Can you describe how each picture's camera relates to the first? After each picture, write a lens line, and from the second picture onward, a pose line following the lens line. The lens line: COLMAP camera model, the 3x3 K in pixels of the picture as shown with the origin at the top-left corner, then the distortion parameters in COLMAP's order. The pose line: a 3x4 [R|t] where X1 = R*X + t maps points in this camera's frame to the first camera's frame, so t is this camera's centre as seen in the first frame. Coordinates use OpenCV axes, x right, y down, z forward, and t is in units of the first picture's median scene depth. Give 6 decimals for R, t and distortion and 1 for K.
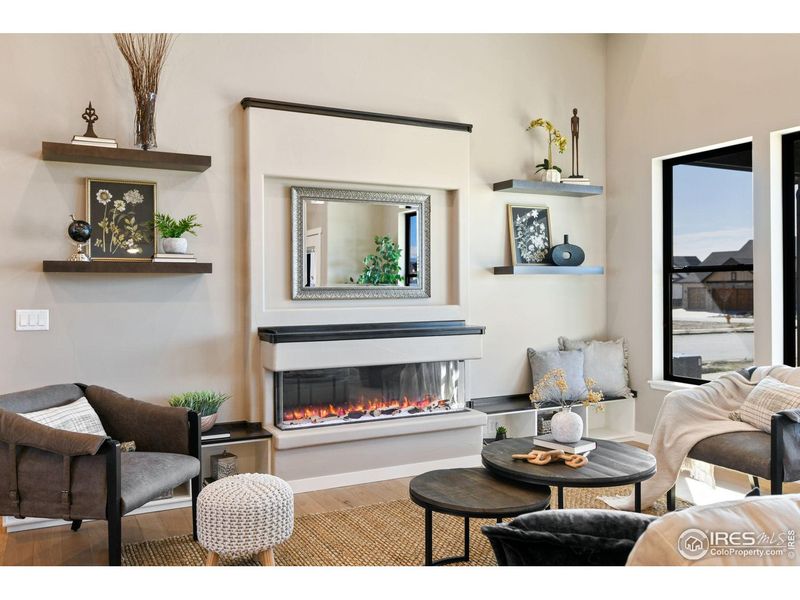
lens RADIAL K [[672.7, 0, 401.2], [0, 672.7, 287.0], [0, 0, 1]] dist [0.009868, -0.001265]
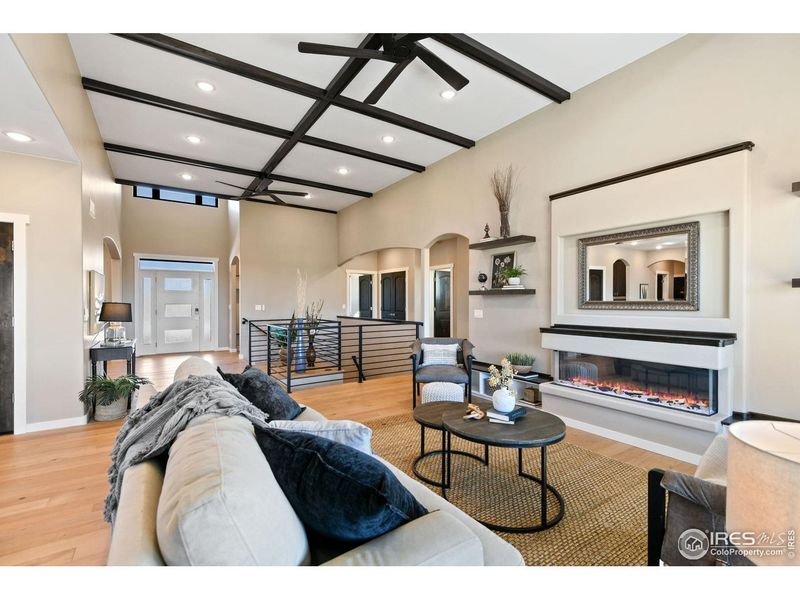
lens RADIAL K [[362.7, 0, 406.9], [0, 362.7, 304.7], [0, 0, 1]] dist [0.013001, -0.006892]
pose [[0.127347, 0.013012, -0.991773, 0.688015], [0.003259, 0.999903, 0.013537, -0.005145], [0.991853, -0.004956, 0.127293, 0.496879]]
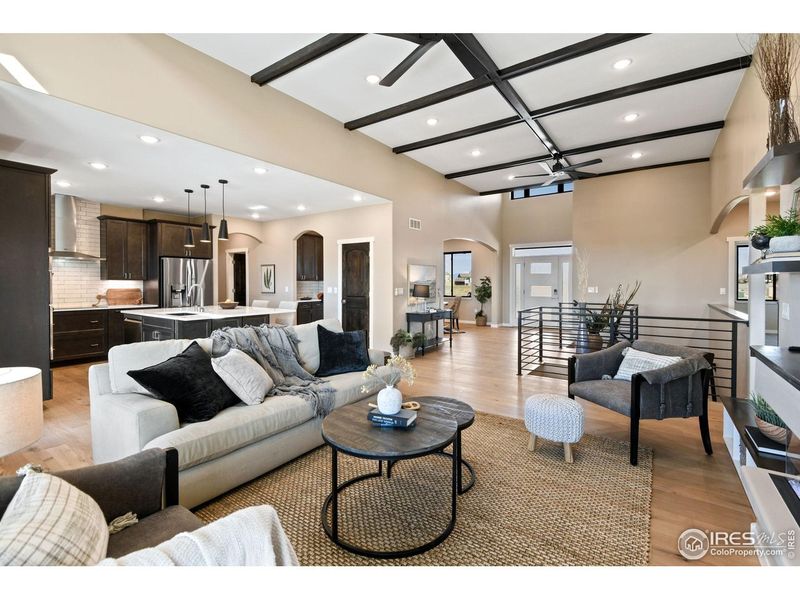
lens RADIAL K [[362.7, 0, 398.8], [0, 362.7, 285.8], [0, 0, 1]] dist [0.013001, -0.006892]
pose [[-0.885711, 0.008064, -0.464167, 0.374960], [0.004963, 0.999956, 0.007903, -0.006042], [0.464211, 0.004696, -0.885712, 1.120885]]
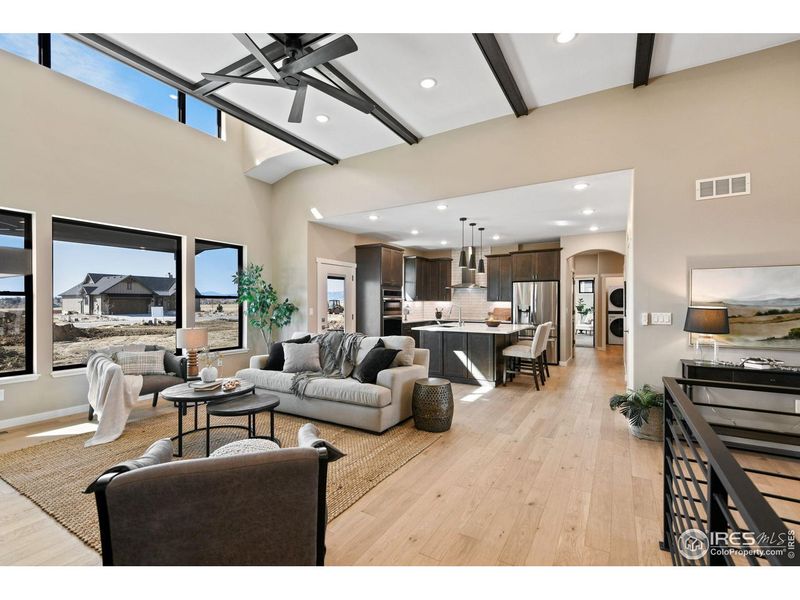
lens RADIAL K [[362.7, 0, 397.5], [0, 362.7, 302.7], [0, 0, 1]] dist [0.013001, -0.006892]
pose [[-0.527690, 0.005079, 0.849422, -0.714975], [-0.000704, 0.999979, -0.006417, -0.003367], [-0.849437, -0.003984, -0.527676, 0.778962]]
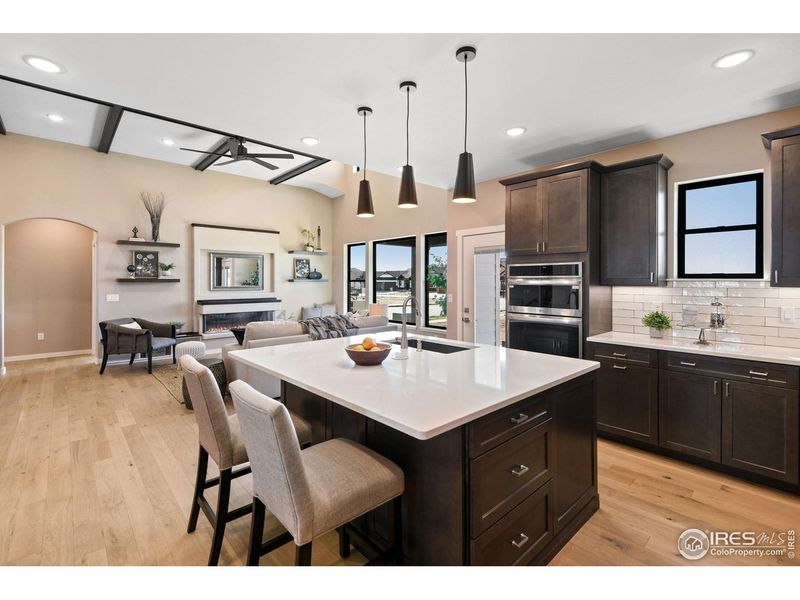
lens RADIAL K [[362.7, 0, 400.5], [0, 362.7, 282.3], [0, 0, 1]] dist [0.013001, -0.006892]
pose [[0.962455, 0.006455, 0.271366, 0.218746], [-0.007474, 0.999968, 0.002722, -0.030722], [-0.271340, -0.004647, 0.962472, -0.807535]]
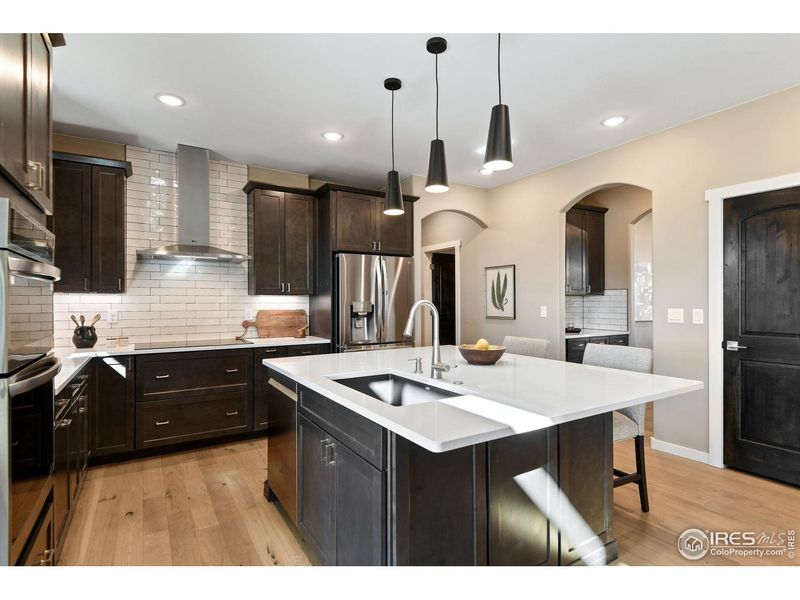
lens RADIAL K [[415.9, 0, 409.1], [0, 415.9, 301.3], [0, 0, 1]] dist [0.011377, -0.004943]
pose [[-0.996097, 0.008084, -0.087896, 0.463910], [0.008228, 0.999965, -0.001271, -0.004848], [0.087883, -0.001989, -0.996129, 0.272067]]
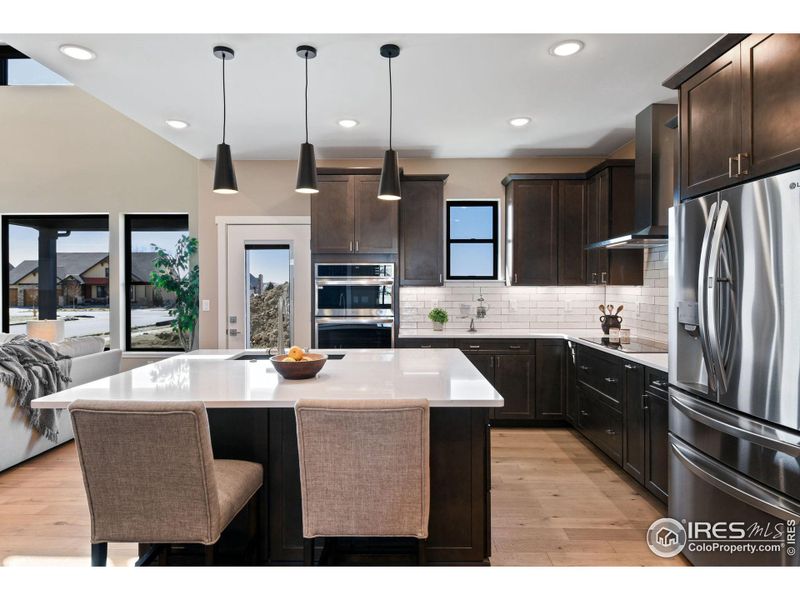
lens RADIAL K [[474.1, 0, 396.2], [0, 474.1, 290.1], [0, 0, 1]] dist [0.029459, -0.001964]
pose [[0.468328, -0.002231, 0.883552, -0.122712], [-0.002101, 0.999991, 0.003639, -0.018904], [-0.883552, -0.003560, 0.468319, -0.669829]]
